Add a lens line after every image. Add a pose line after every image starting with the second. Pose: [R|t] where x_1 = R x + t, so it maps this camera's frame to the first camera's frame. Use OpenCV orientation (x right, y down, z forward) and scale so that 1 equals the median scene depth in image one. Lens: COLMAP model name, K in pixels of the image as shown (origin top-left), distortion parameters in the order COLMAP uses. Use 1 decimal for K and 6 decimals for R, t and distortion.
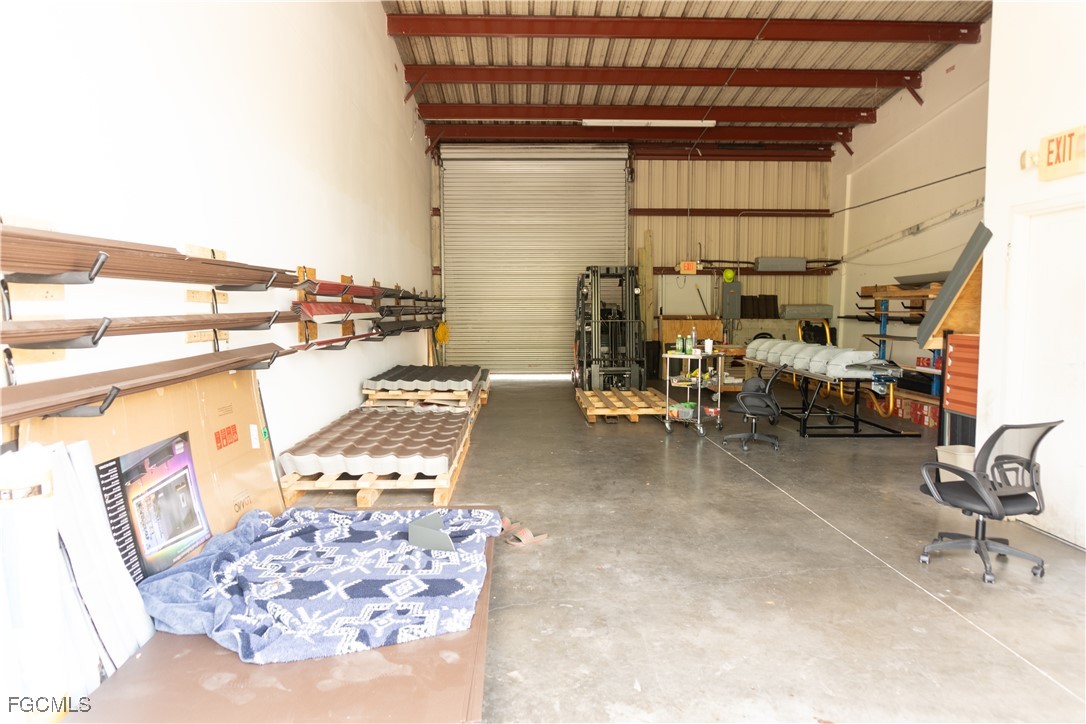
lens RADIAL K [[725.8, 0, 542.0], [0, 725.8, 368.1], [0, 0, 1]] dist [0.000590, -0.004938]
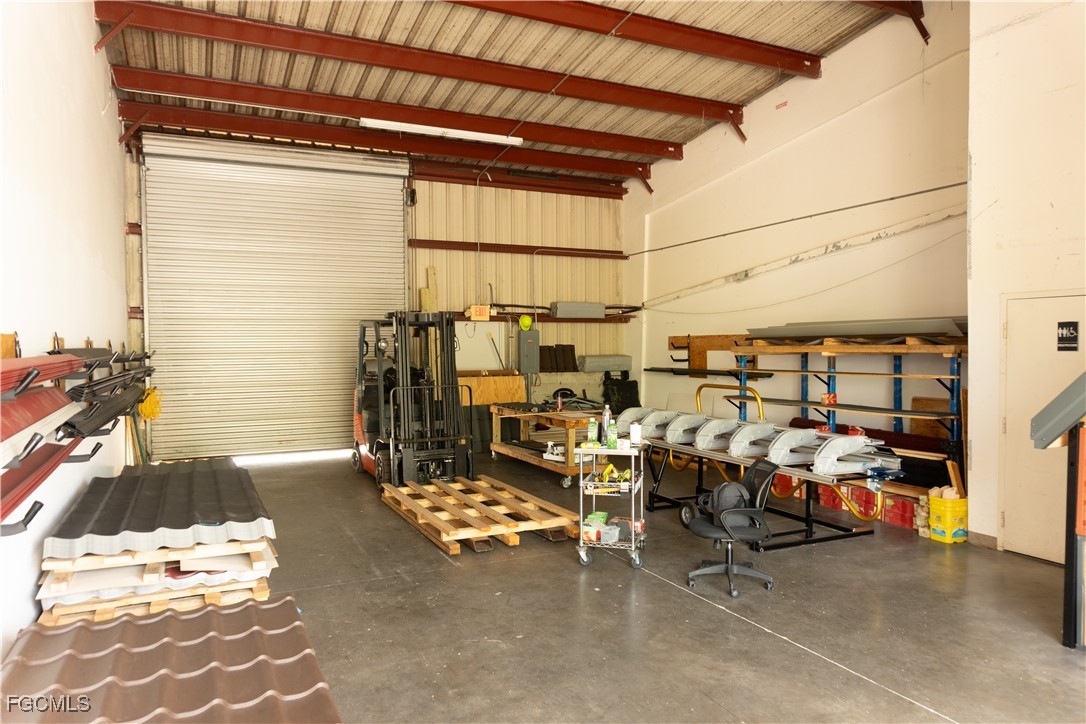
lens RADIAL K [[725.8, 0, 542.0], [0, 725.8, 368.1], [0, 0, 1]] dist [0.000590, -0.004938]
pose [[0.915109, -0.019553, 0.402732, -0.071273], [0.040790, 0.998189, -0.044222, -0.036142], [-0.401138, 0.056895, 0.914249, 0.218354]]
